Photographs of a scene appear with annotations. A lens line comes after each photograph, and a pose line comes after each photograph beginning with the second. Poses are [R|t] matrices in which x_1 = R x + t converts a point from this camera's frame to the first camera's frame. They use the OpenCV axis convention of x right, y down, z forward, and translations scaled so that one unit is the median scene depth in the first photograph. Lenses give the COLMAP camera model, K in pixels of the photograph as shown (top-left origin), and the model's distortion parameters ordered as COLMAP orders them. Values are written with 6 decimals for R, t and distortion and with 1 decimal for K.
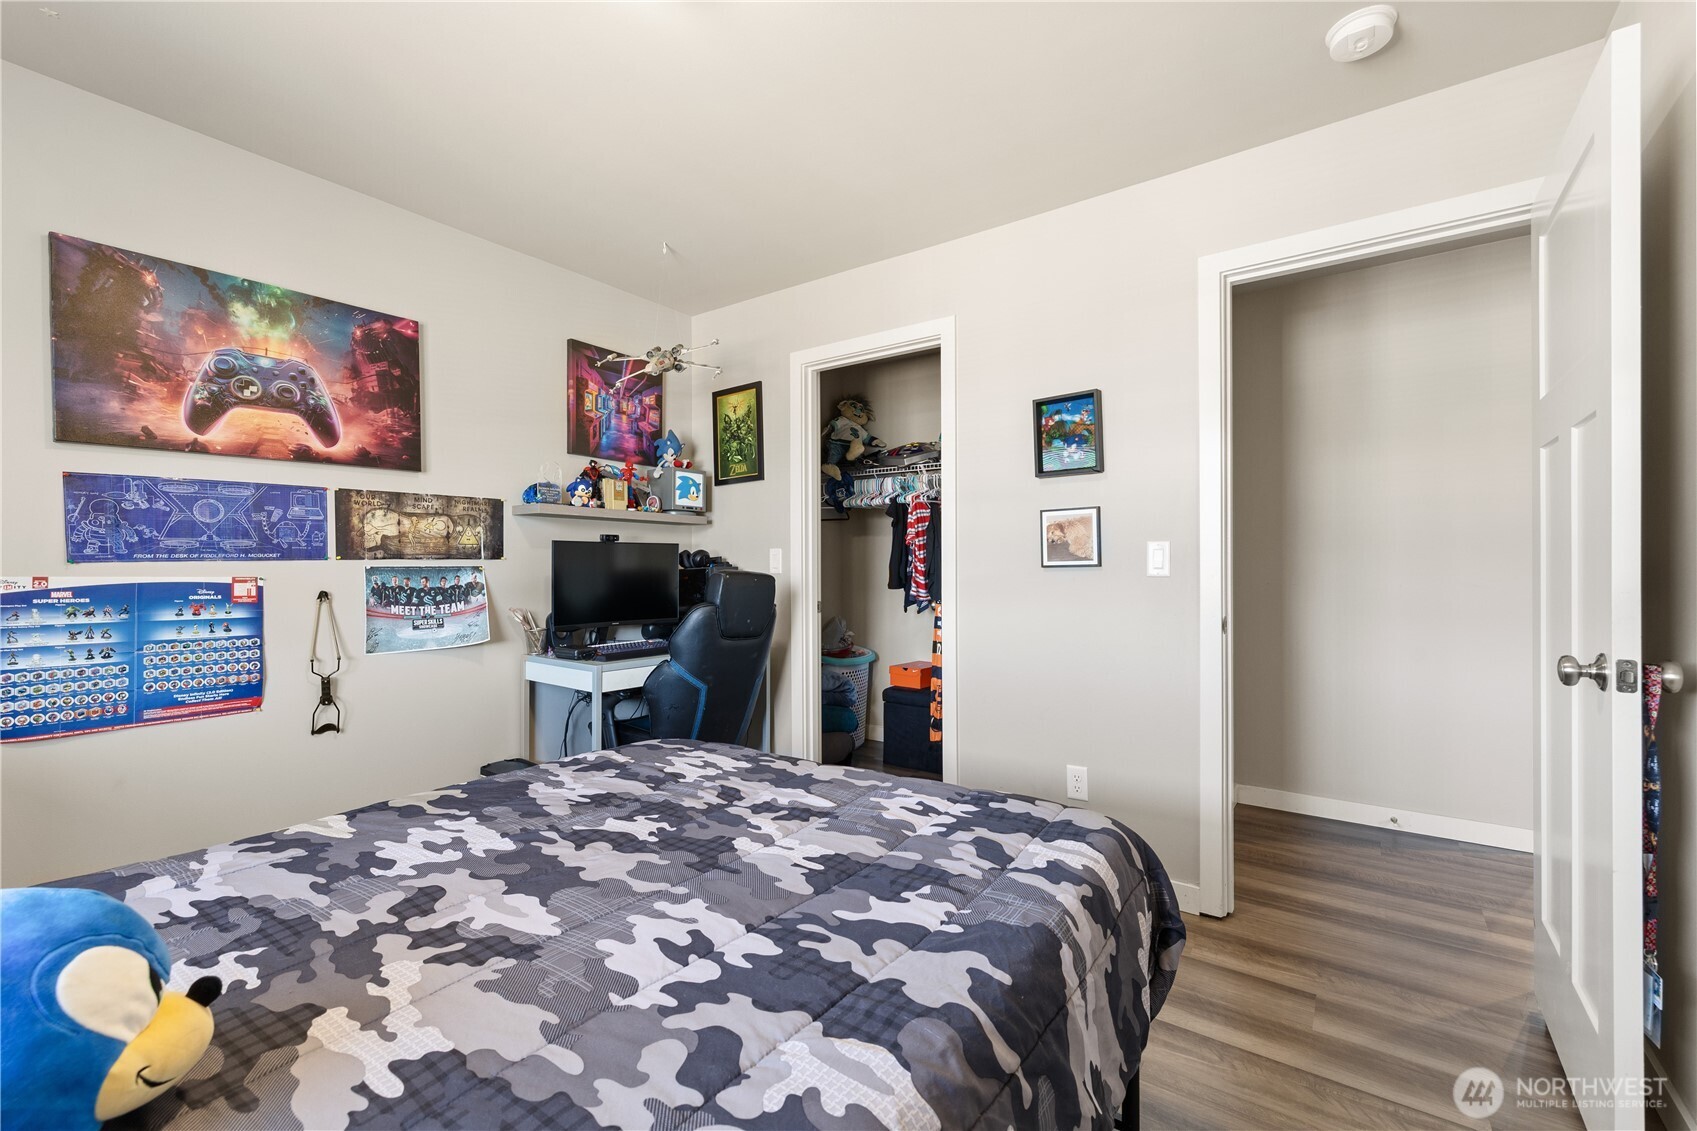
lens RADIAL K [[731.5, 0, 845.7], [0, 731.5, 561.5], [0, 0, 1]] dist [0.004604, -0.001371]
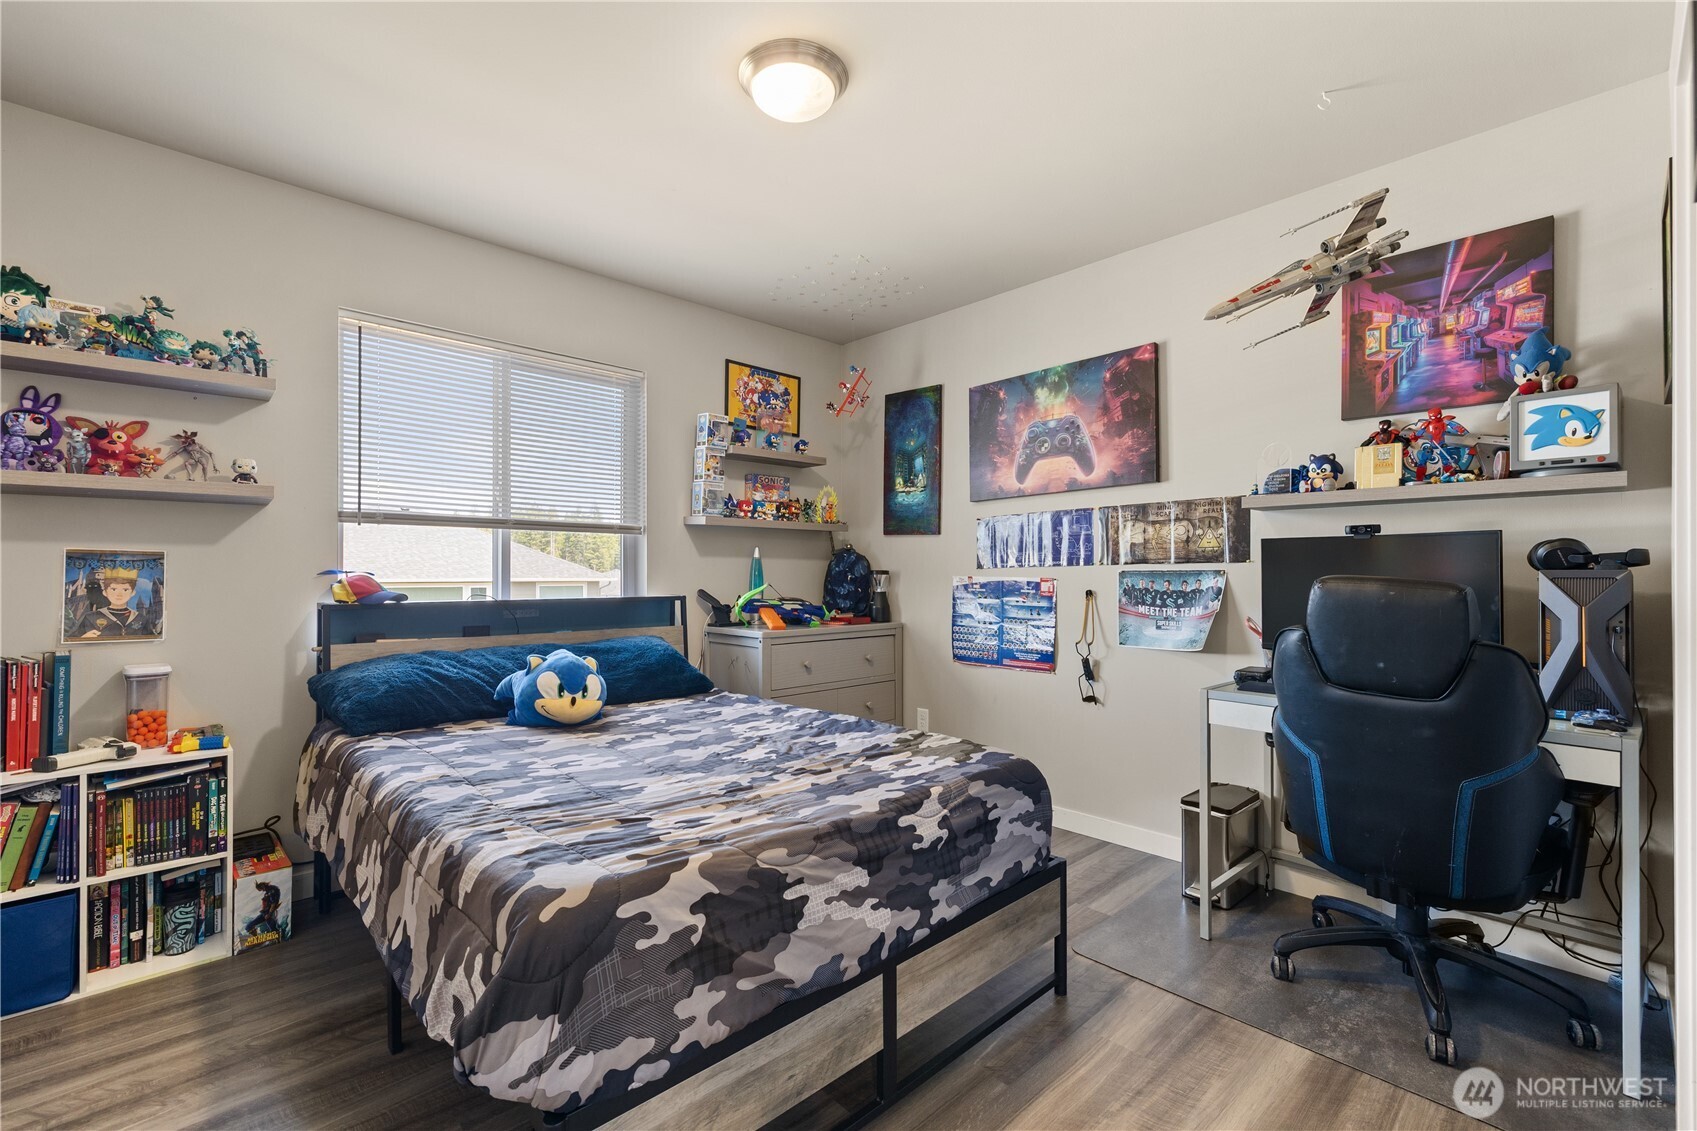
lens RADIAL K [[731.5, 0, 847.0], [0, 731.5, 573.9], [0, 0, 1]] dist [0.004604, -0.001371]
pose [[-0.199033, 0.001444, -0.979992, 0.578217], [0.005547, 0.999985, 0.000347, 0.009363], [0.979977, -0.005367, -0.199038, 0.799287]]
